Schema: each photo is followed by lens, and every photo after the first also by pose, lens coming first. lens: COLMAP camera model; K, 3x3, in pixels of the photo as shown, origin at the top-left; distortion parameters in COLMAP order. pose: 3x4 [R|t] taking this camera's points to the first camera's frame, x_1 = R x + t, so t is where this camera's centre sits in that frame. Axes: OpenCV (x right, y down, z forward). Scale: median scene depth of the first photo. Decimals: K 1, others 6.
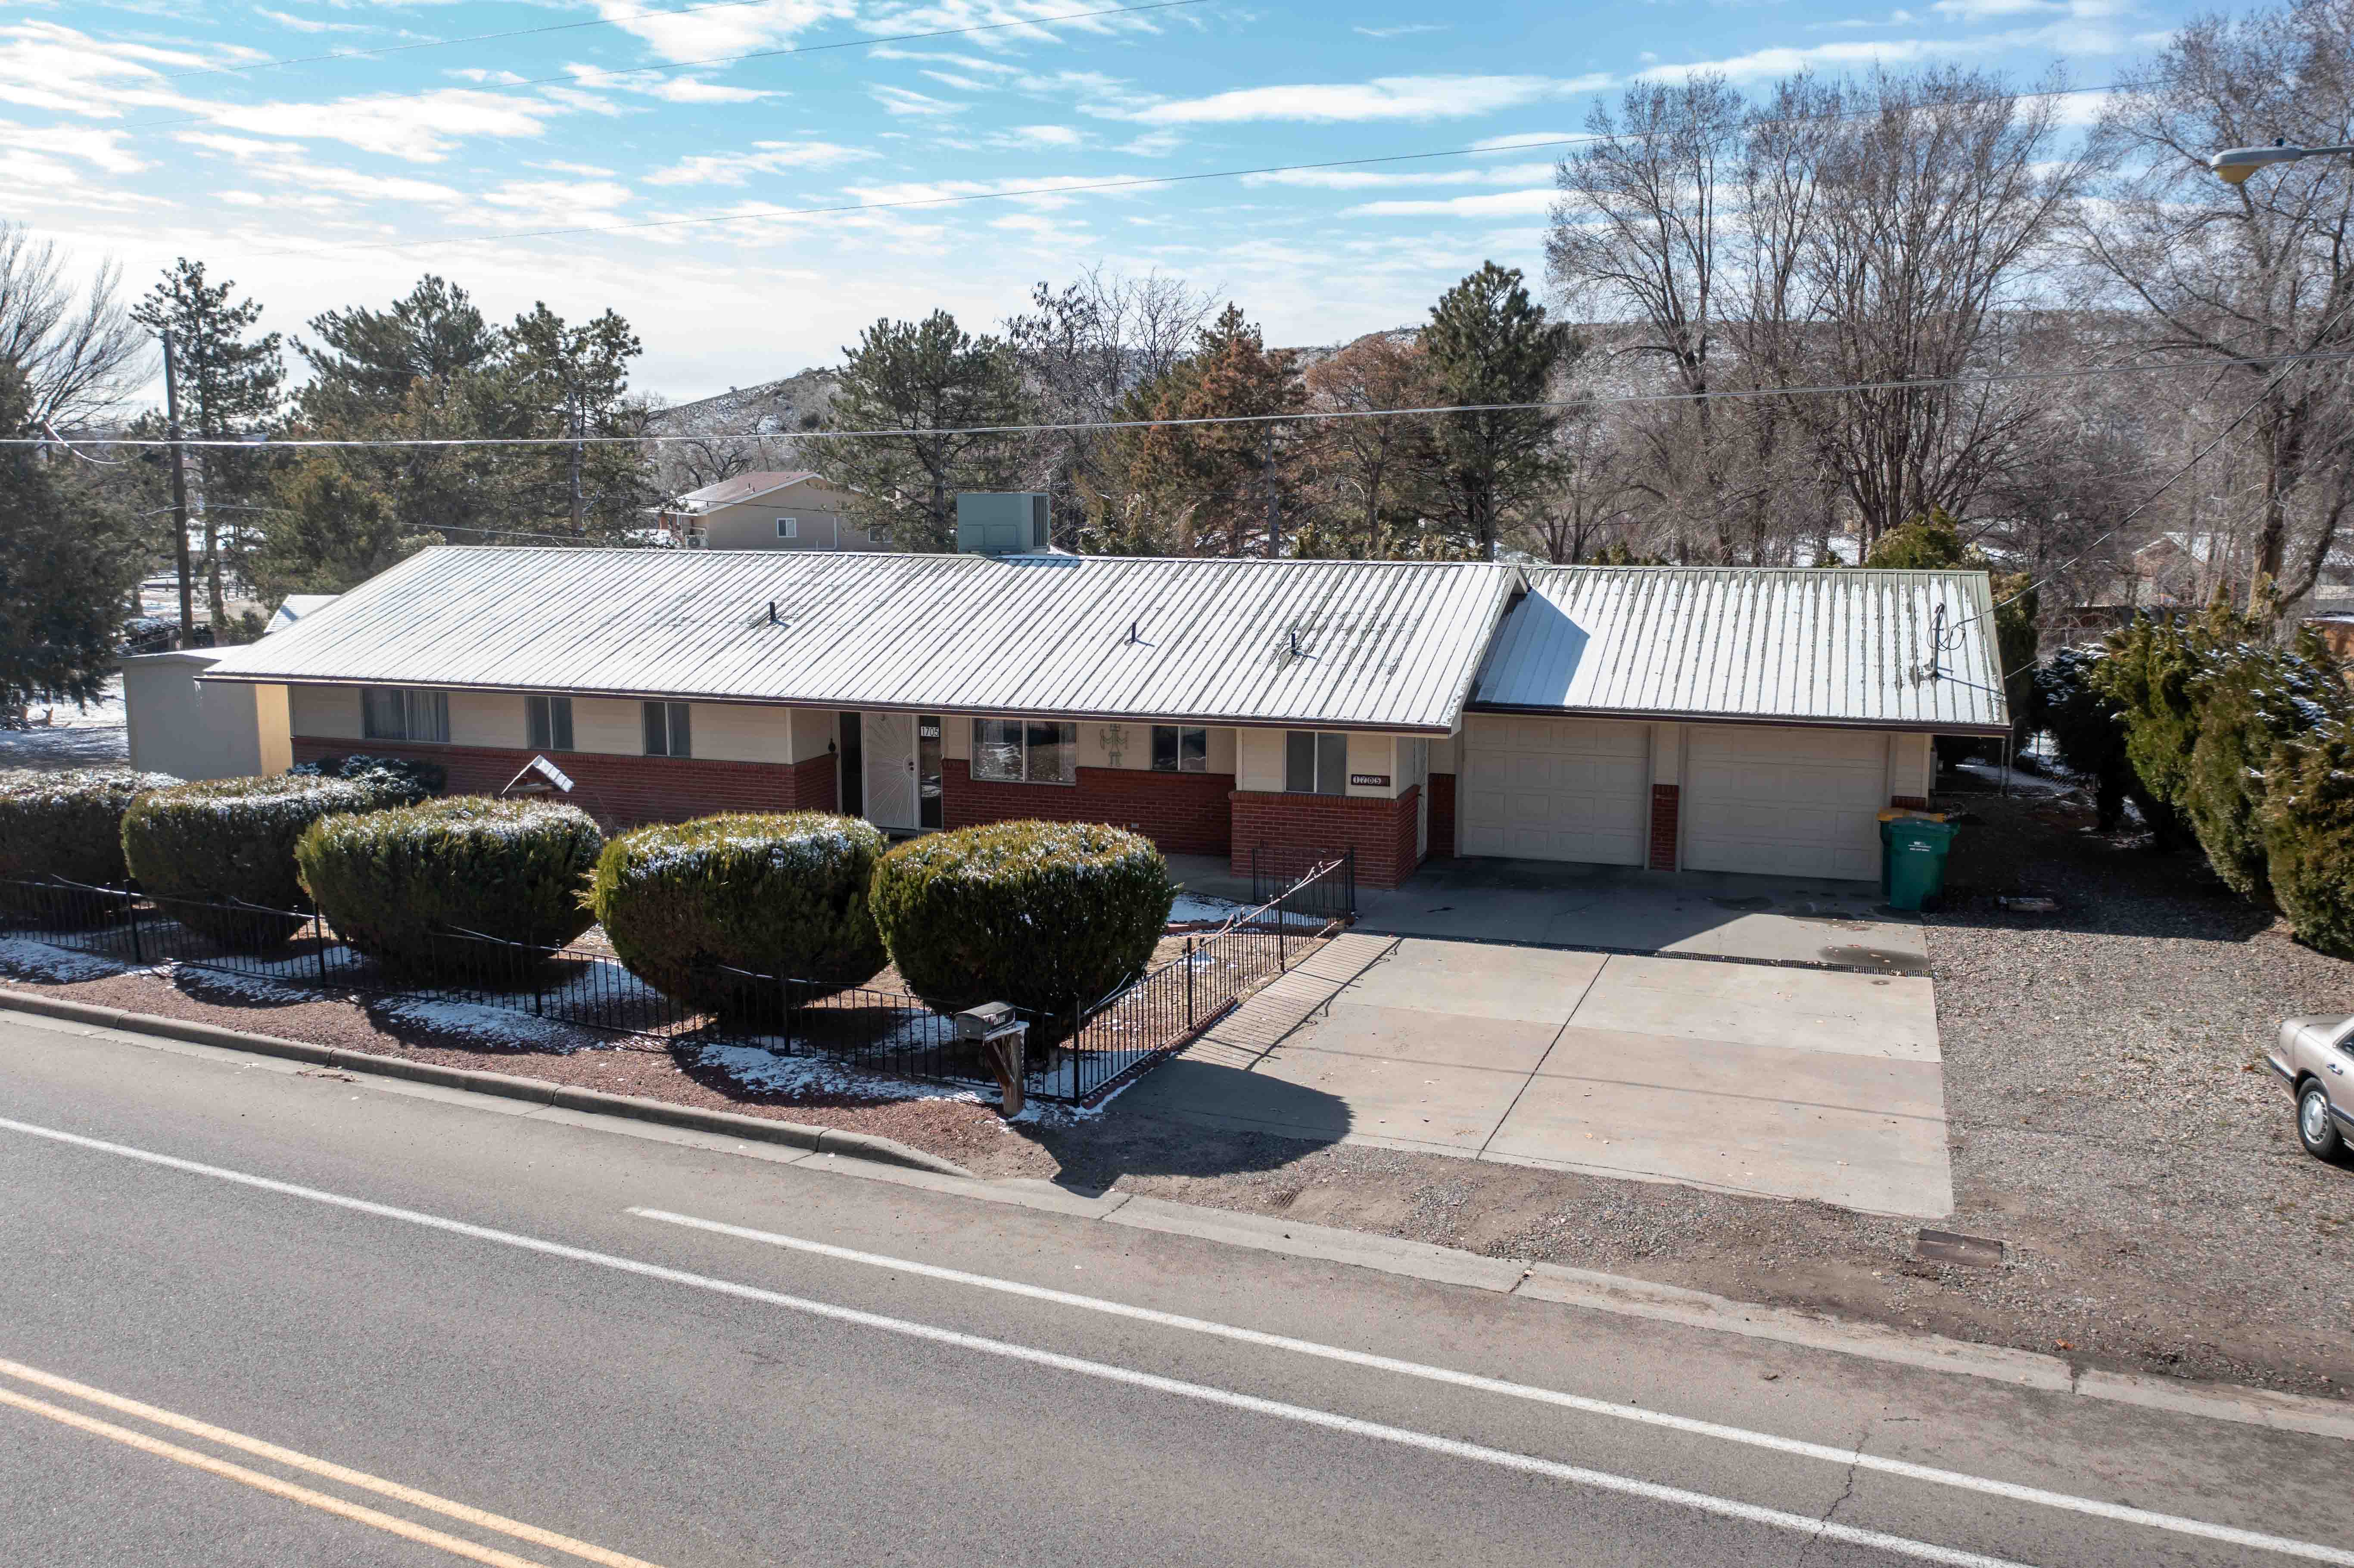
lens RADIAL K [[1911.0, 0, 1177.0], [0, 1911.0, 784.0], [0, 0, 1]] dist [-0.000756, 0.002749]
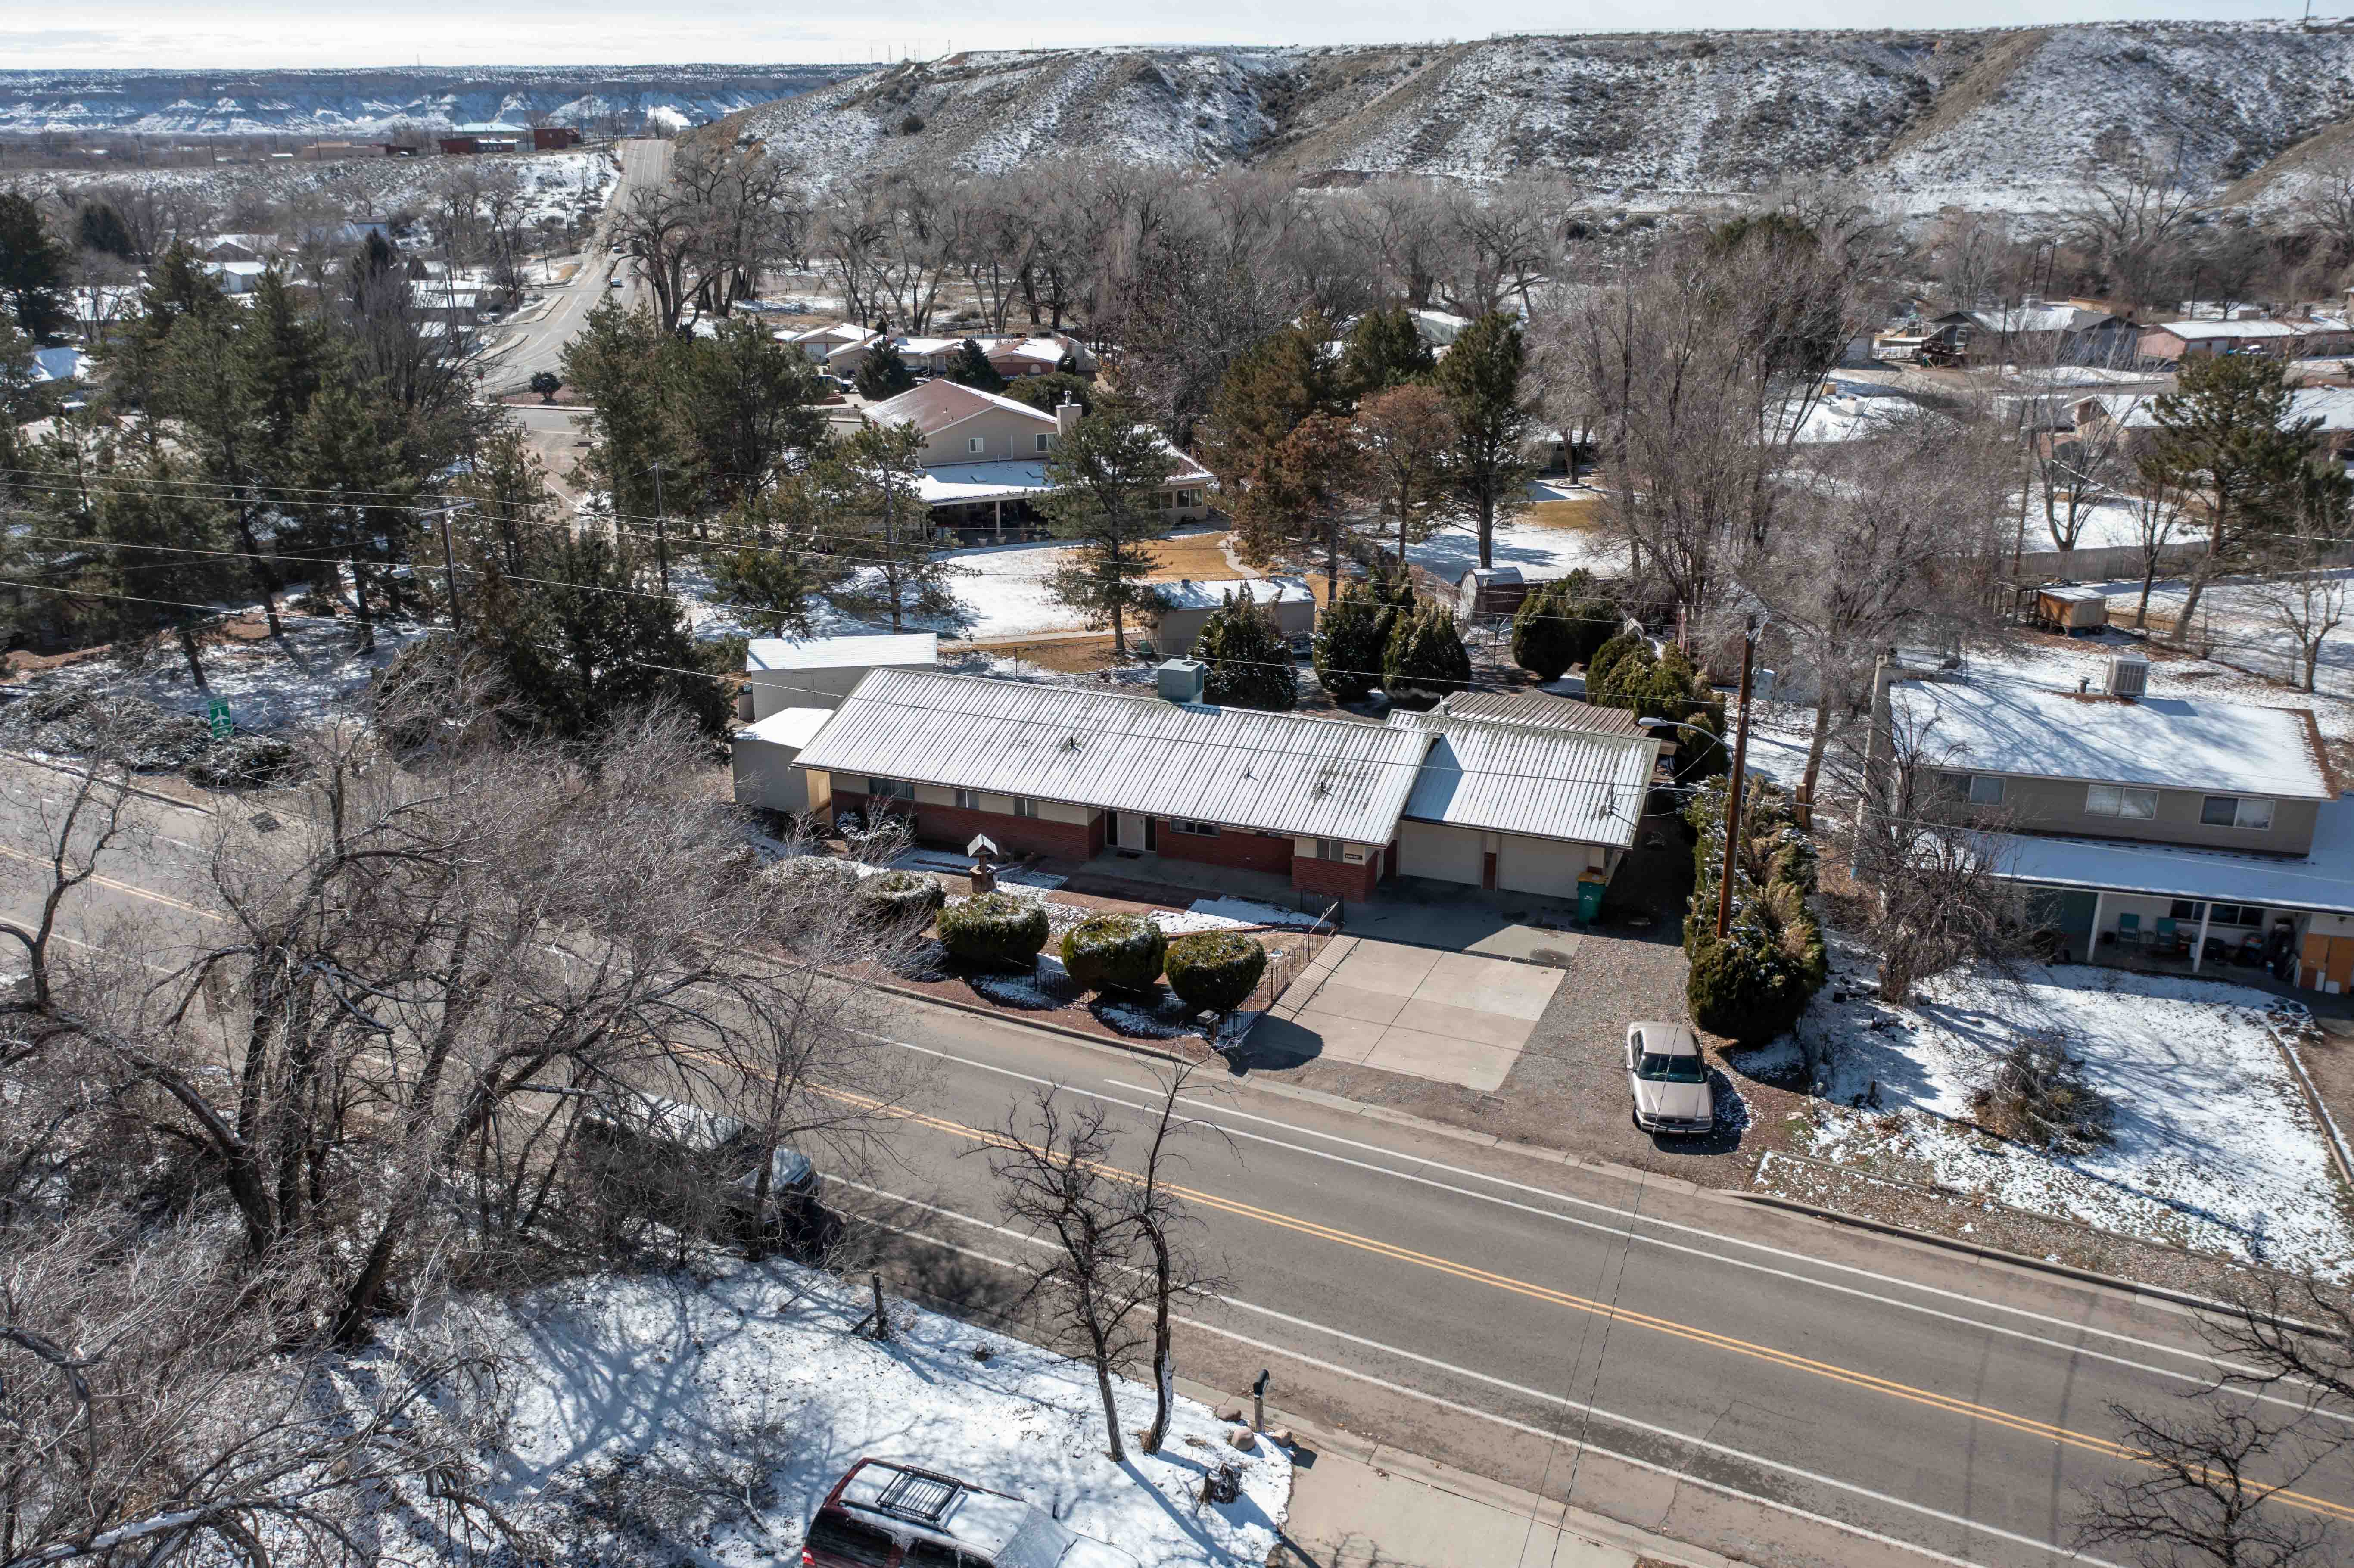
lens RADIAL K [[1911.0, 0, 1177.0], [0, 1911.0, 784.0], [0, 0, 1]] dist [-0.000756, 0.002749]
pose [[0.998964, 0.013390, -0.043502, -0.013487], [-0.005529, 0.984372, 0.176017, -0.647113], [0.045179, -0.175594, 0.983425, -1.622221]]
